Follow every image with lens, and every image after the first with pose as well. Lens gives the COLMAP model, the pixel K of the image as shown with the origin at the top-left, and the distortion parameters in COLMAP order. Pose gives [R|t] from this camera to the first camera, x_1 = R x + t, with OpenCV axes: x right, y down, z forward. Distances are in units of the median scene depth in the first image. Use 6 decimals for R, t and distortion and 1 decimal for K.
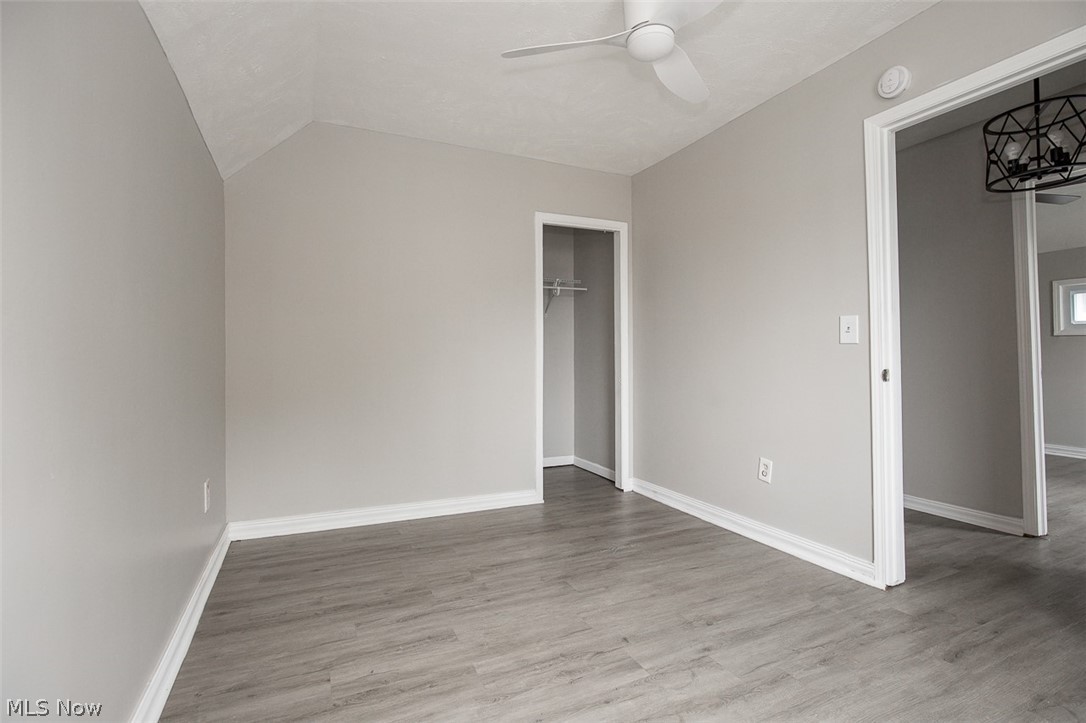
lens RADIAL K [[499.5, 0, 543.6], [0, 499.5, 356.0], [0, 0, 1]] dist [0.018895, 0.000559]
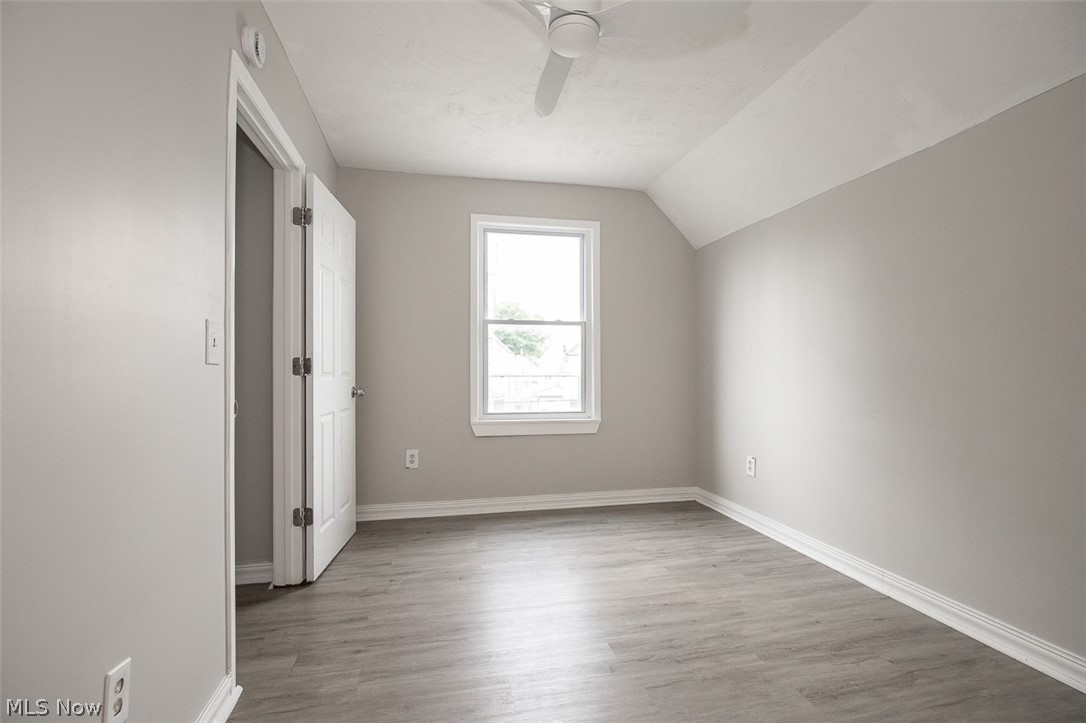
lens RADIAL K [[499.5, 0, 538.1], [0, 499.5, 364.7], [0, 0, 1]] dist [0.018895, 0.000559]
pose [[-0.973613, 0.003886, 0.228172, 0.081816], [0.001783, 0.999954, -0.009421, -0.024671], [-0.228198, -0.008766, -0.973575, 2.106849]]
